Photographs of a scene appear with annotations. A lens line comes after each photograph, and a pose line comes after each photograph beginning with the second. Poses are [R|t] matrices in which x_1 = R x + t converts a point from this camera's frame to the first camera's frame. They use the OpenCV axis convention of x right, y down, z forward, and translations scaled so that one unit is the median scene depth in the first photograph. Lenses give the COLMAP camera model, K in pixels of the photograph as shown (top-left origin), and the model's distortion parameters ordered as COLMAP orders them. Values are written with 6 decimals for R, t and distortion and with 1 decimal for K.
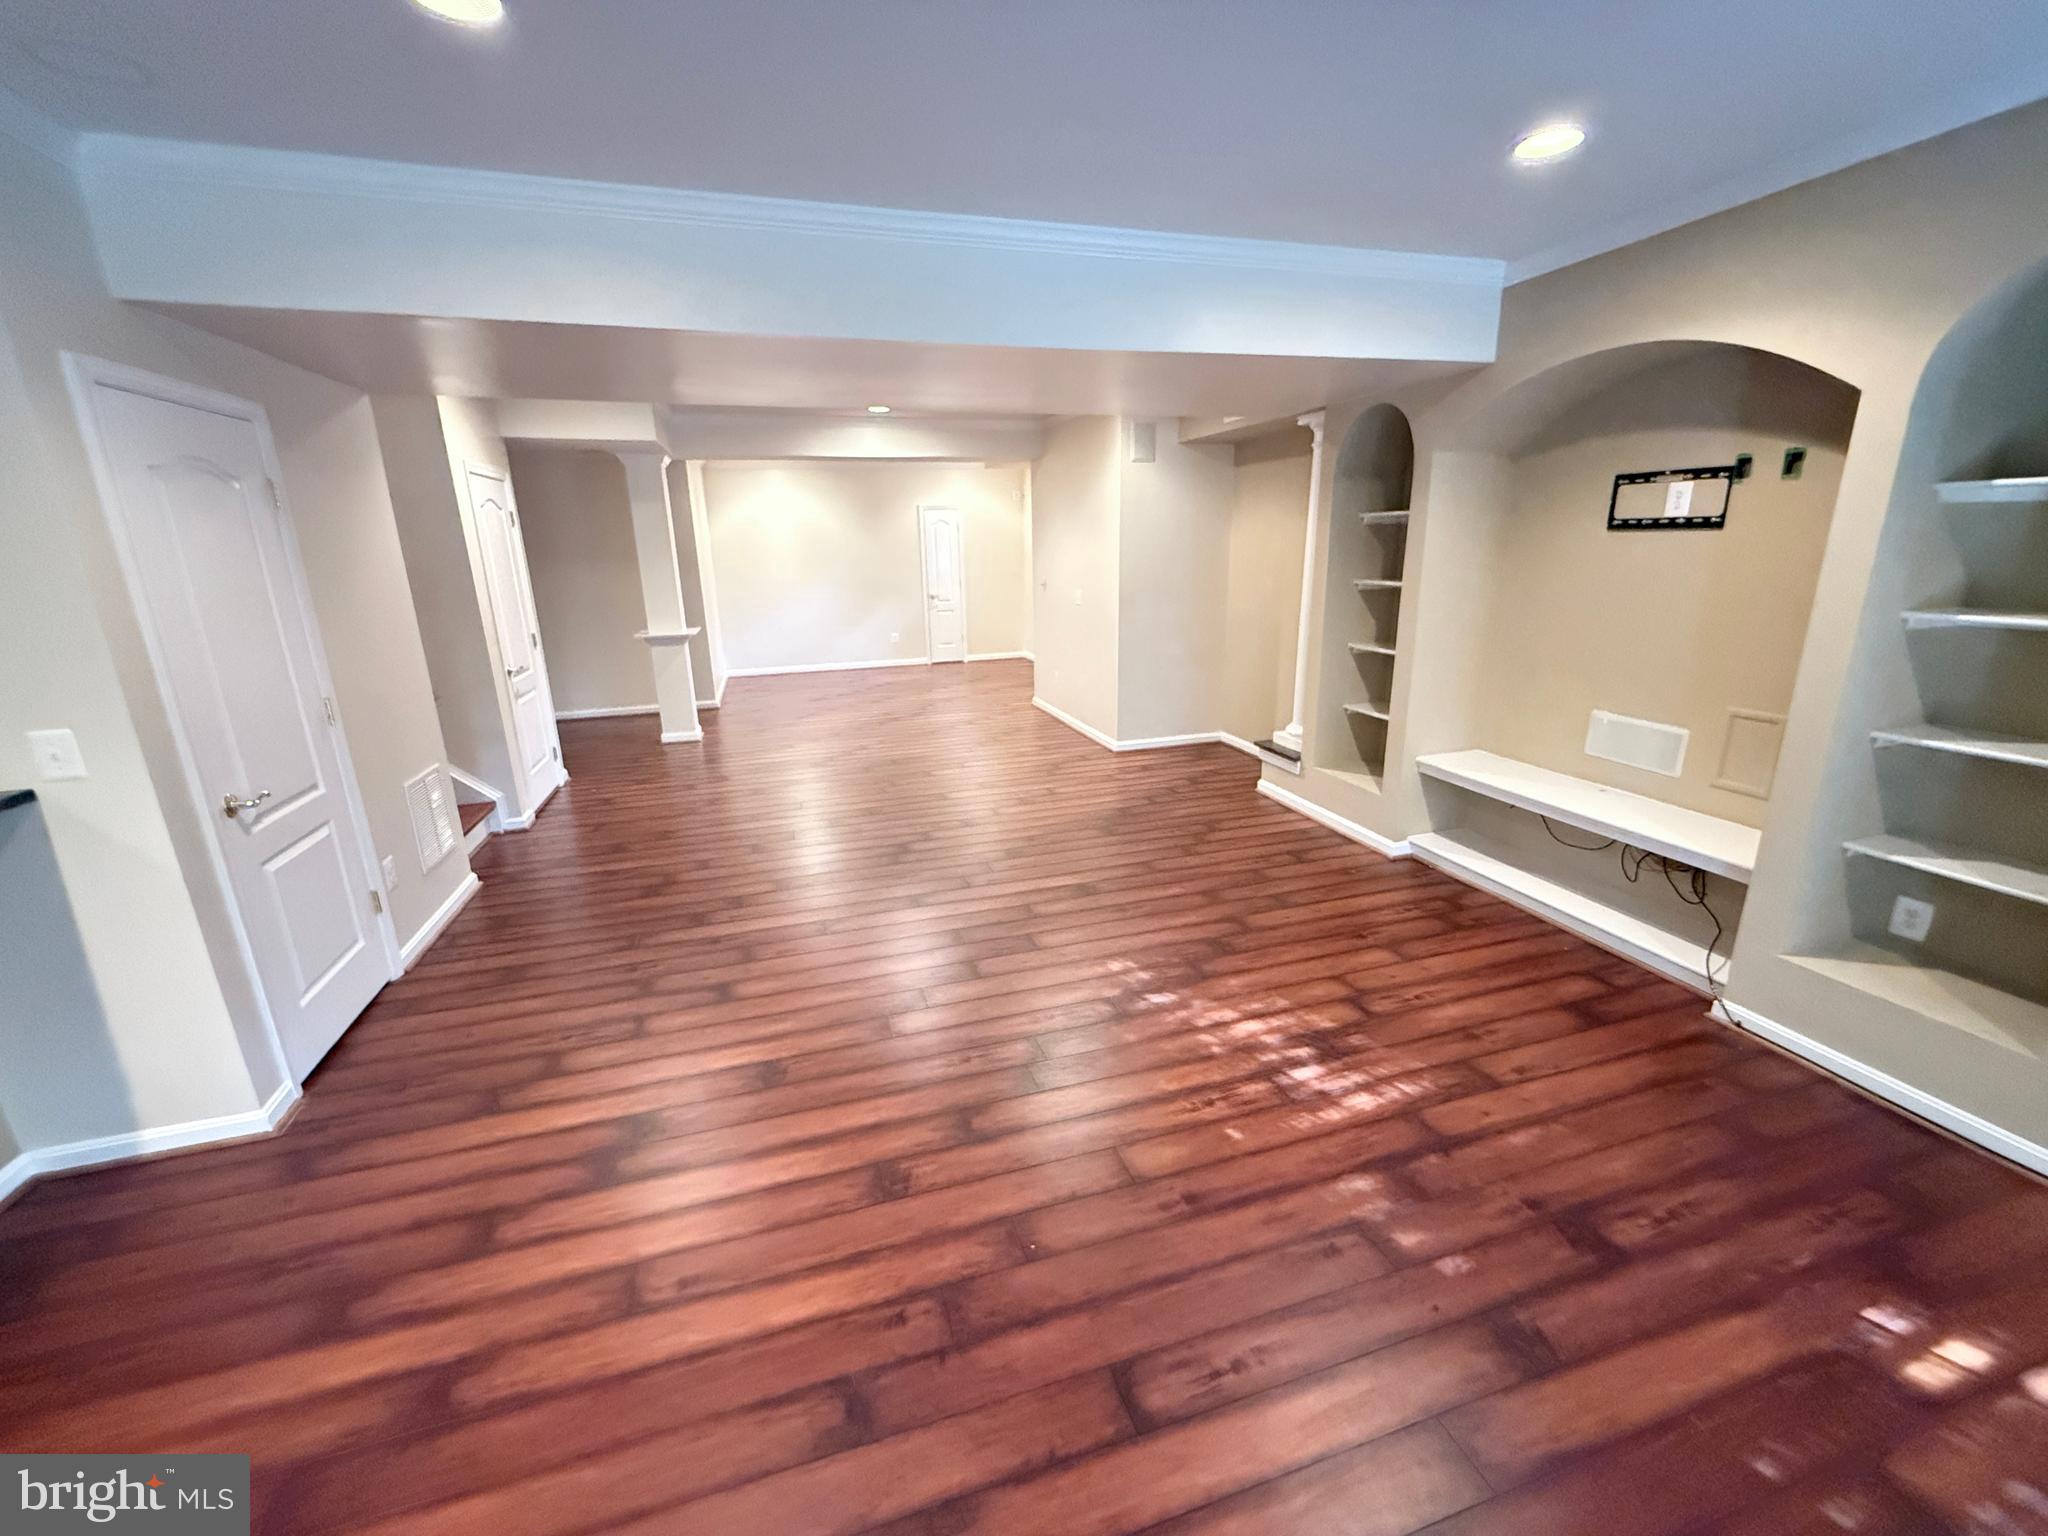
lens RADIAL K [[821.6, 0, 1020.1], [0, 821.6, 769.1], [0, 0, 1]] dist [-0.000279, -0.000447]
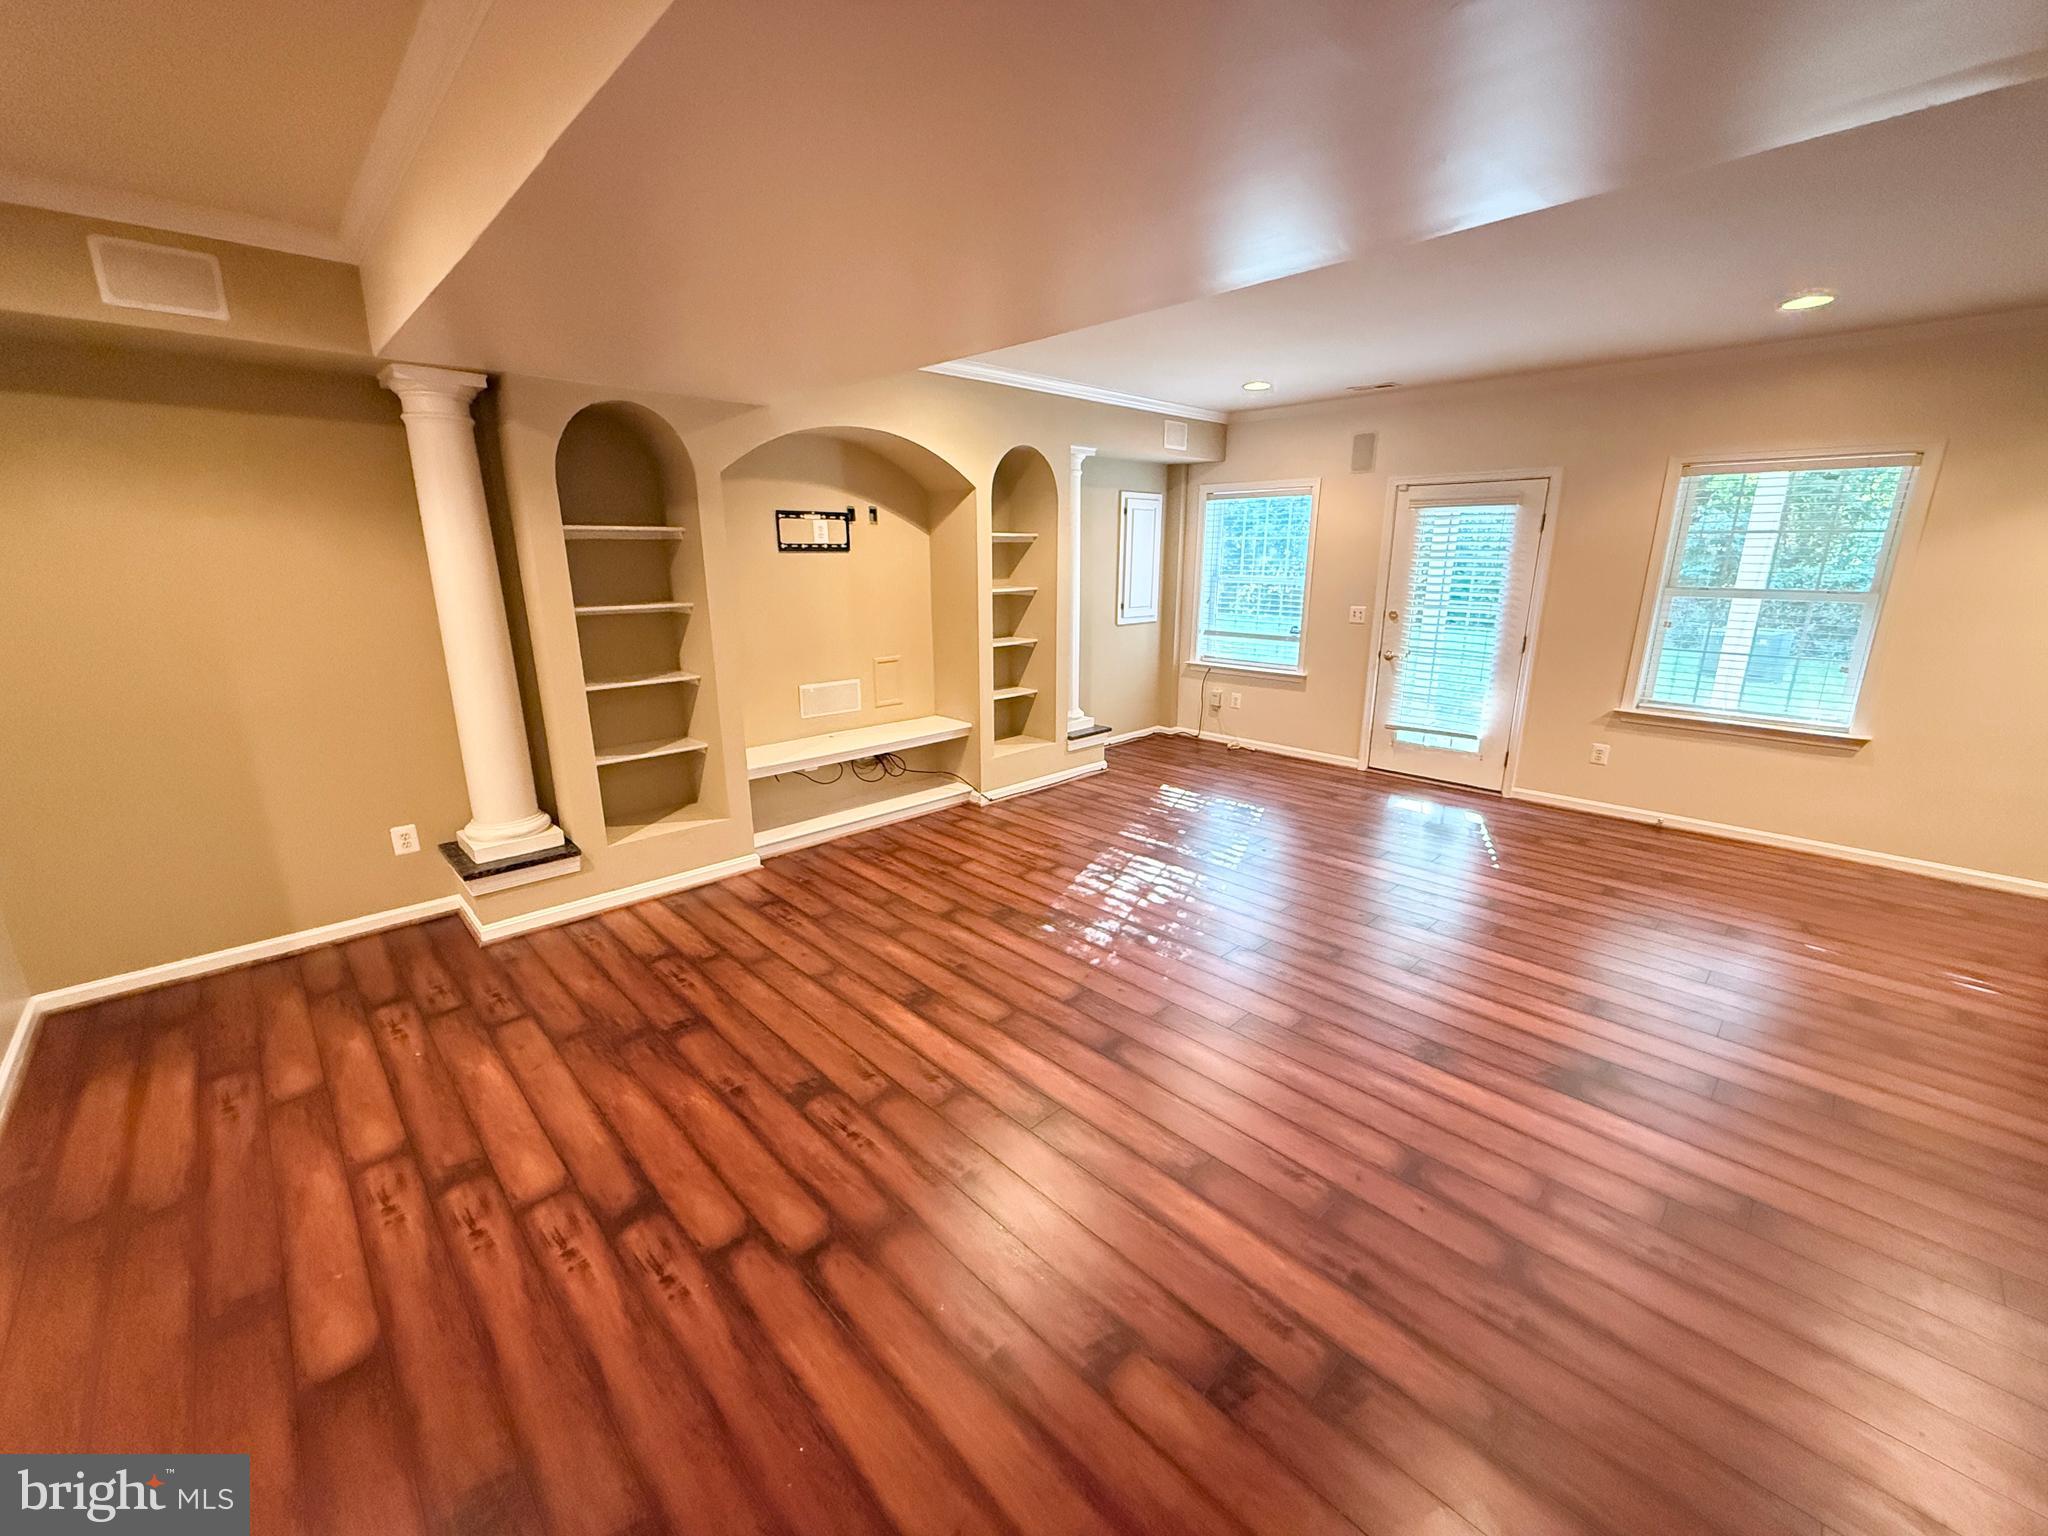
lens RADIAL K [[821.6, 0, 1025.1], [0, 821.6, 762.7], [0, 0, 1]] dist [-0.000279, -0.000447]
pose [[-0.457119, -0.199328, 0.866782, -0.717204], [0.252878, 0.905214, 0.341527, -0.355459], [-0.852699, 0.375309, -0.363385, 1.348003]]
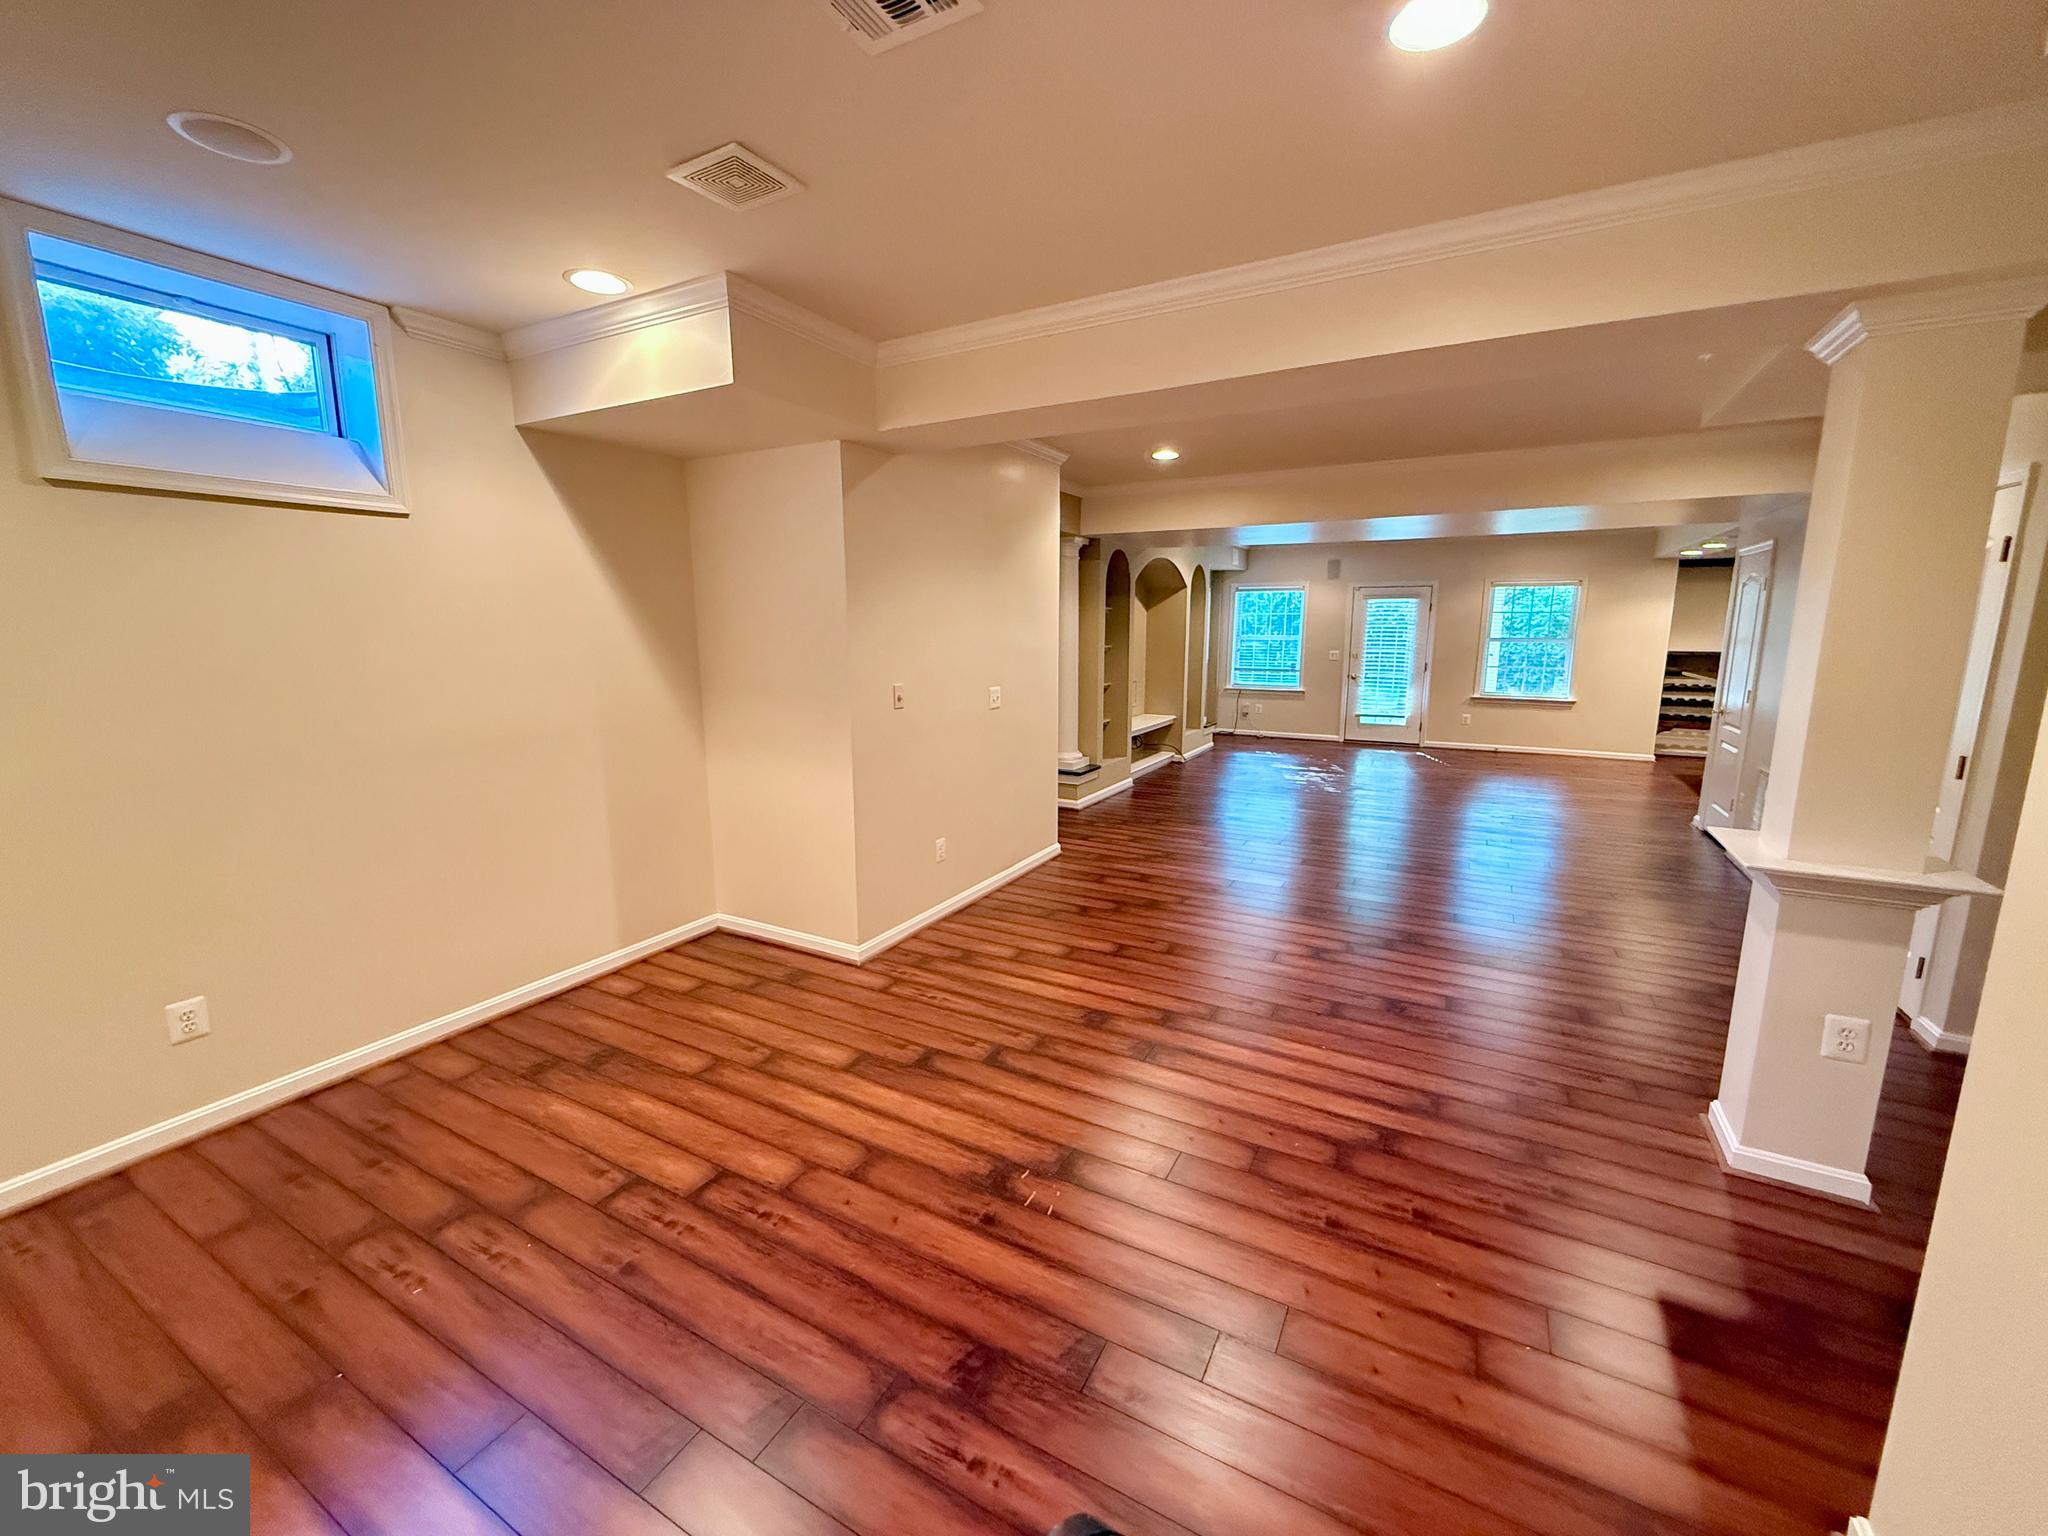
lens RADIAL K [[821.6, 0, 1014.6], [0, 821.6, 771.2], [0, 0, 1]] dist [-0.000279, -0.000447]
pose [[-0.694368, -0.102725, 0.712250, -0.923700], [0.211197, 0.917084, 0.338162, -0.805298], [-0.687931, 0.385234, -0.615098, 3.023387]]
